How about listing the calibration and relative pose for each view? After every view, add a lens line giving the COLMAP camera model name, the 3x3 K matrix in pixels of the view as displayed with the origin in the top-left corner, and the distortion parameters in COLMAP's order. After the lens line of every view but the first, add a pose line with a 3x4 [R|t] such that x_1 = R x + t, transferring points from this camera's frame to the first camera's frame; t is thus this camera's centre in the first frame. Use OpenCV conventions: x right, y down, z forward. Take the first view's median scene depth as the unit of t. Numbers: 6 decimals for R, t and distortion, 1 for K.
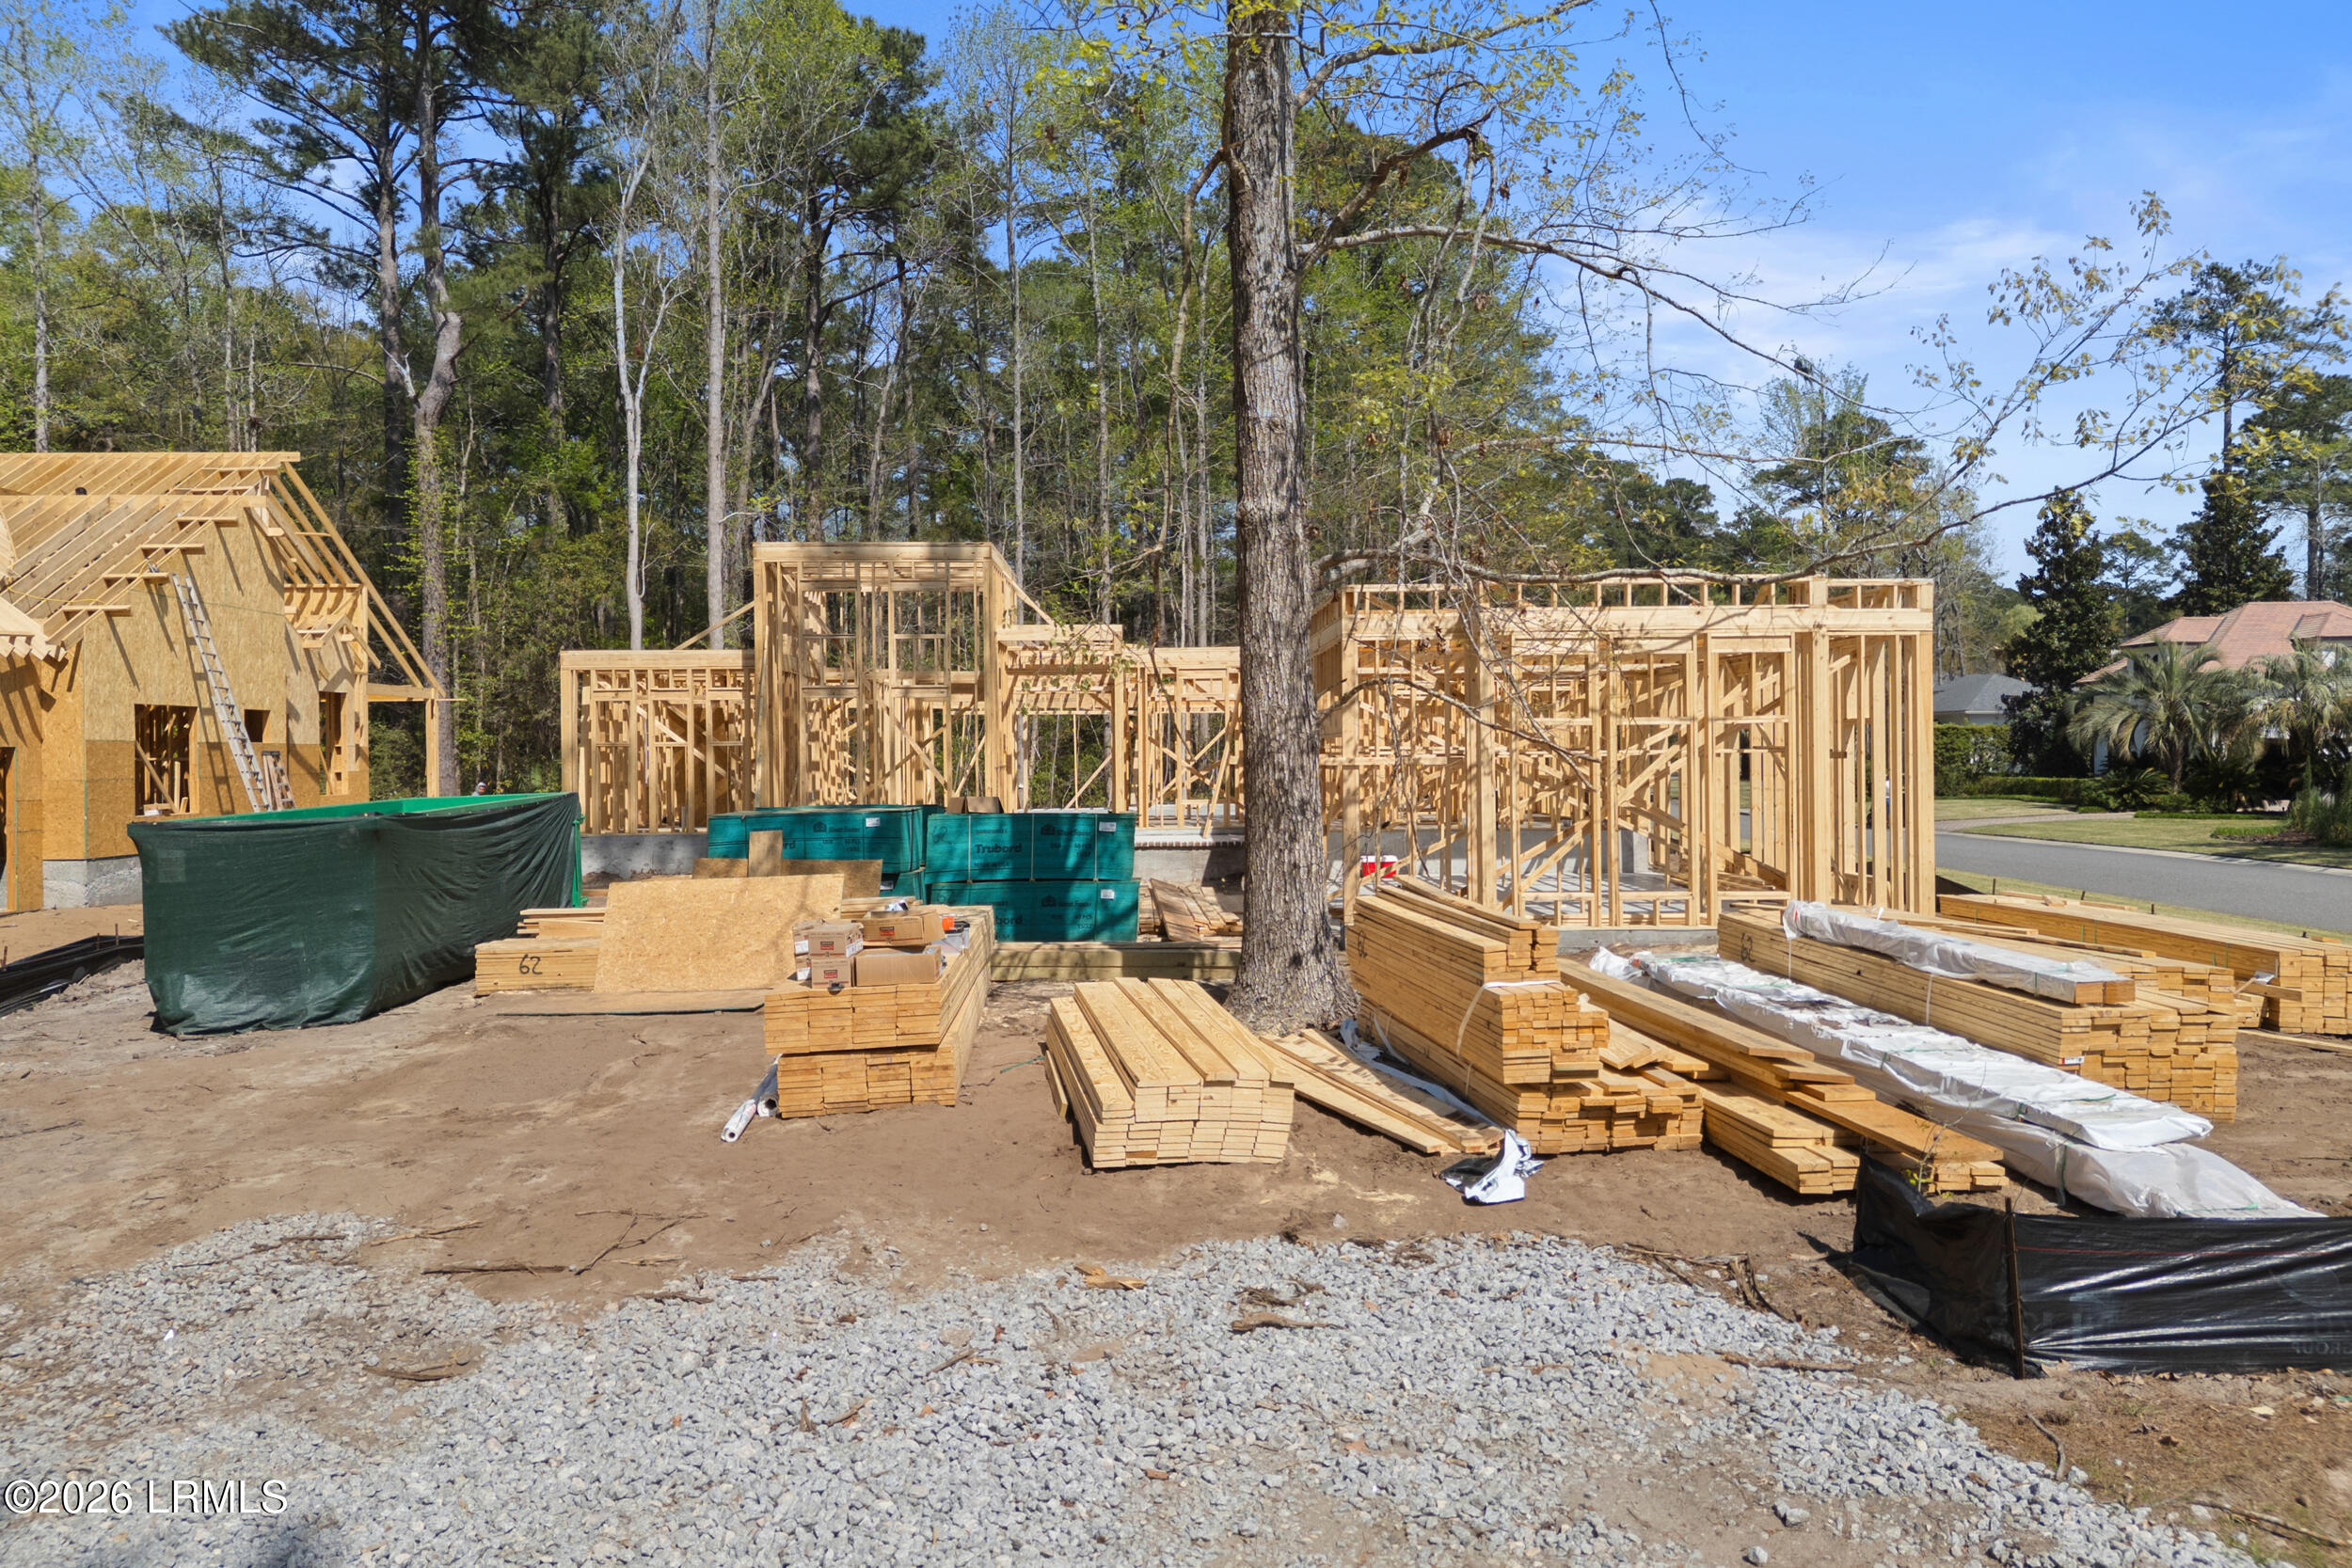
lens RADIAL K [[1660.7, 0, 1197.1], [0, 1660.7, 776.1], [0, 0, 1]] dist [0.061324, -0.057926]
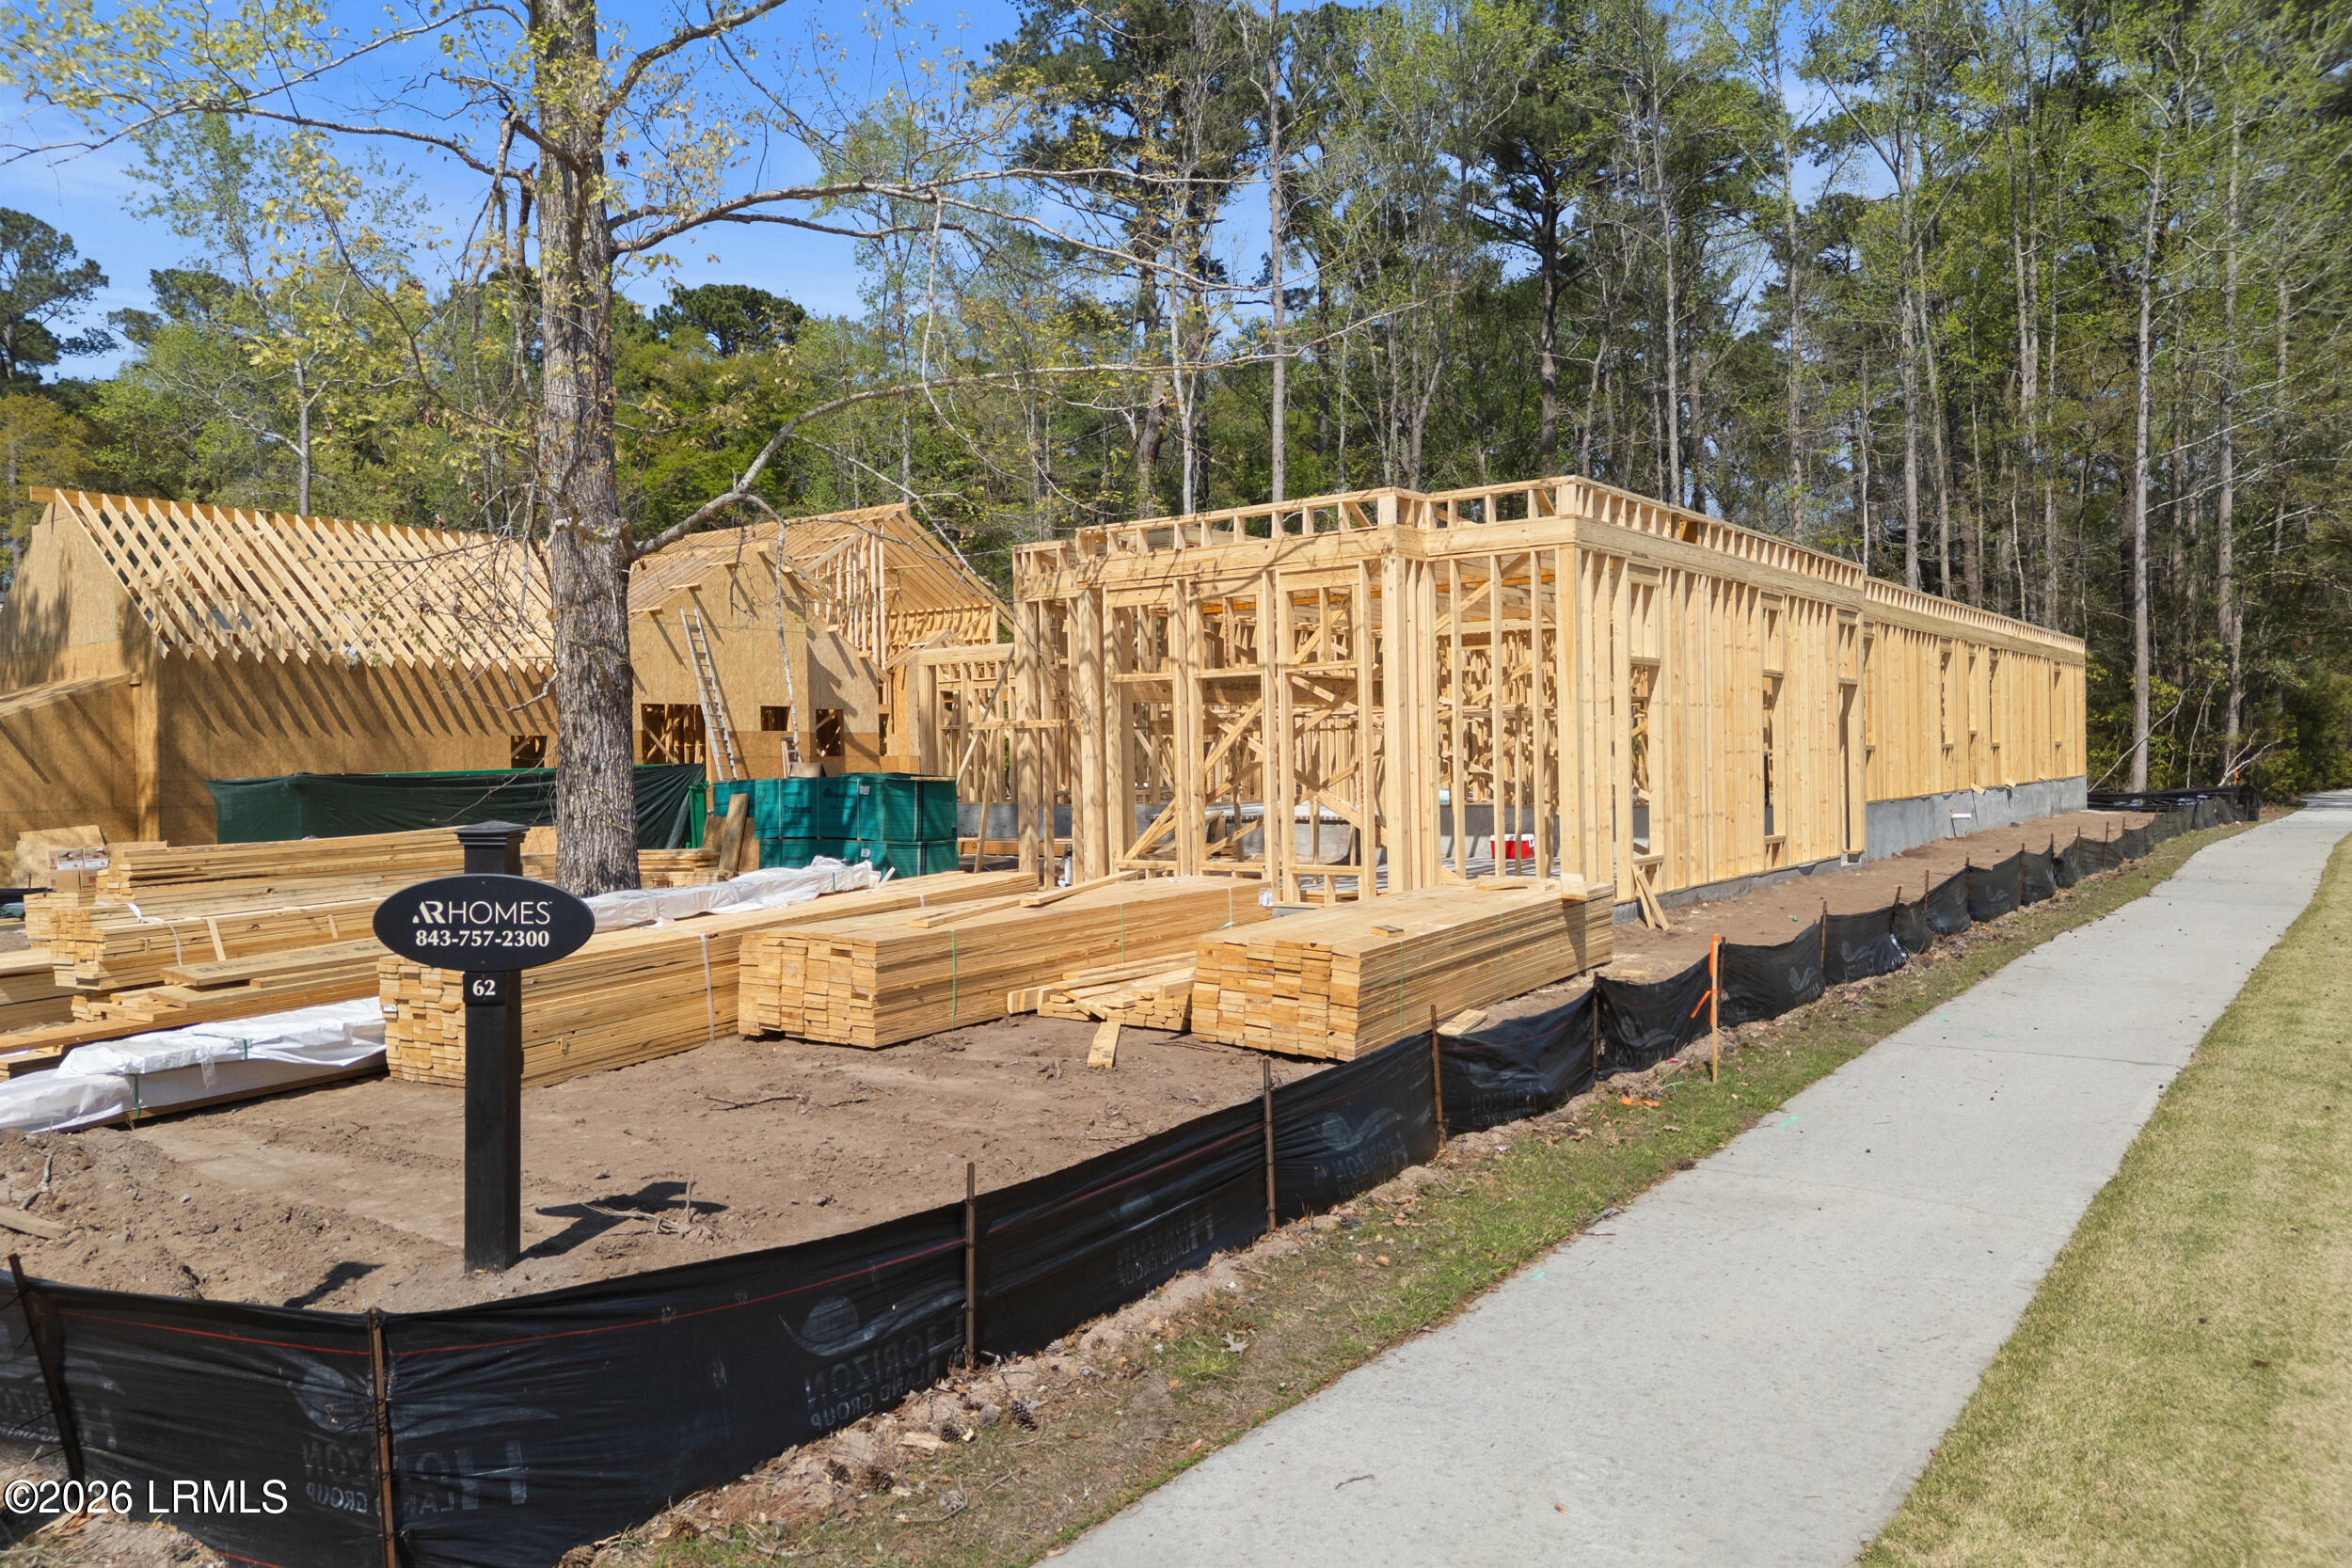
lens RADIAL K [[1660.7, 0, 1197.1], [0, 1660.7, 776.1], [0, 0, 1]] dist [0.061324, -0.057926]
pose [[0.795073, -0.000928, -0.606513, 0.764558], [0.003078, 0.999992, 0.002504, 0.019199], [0.606506, -0.003858, 0.795070, 0.277243]]
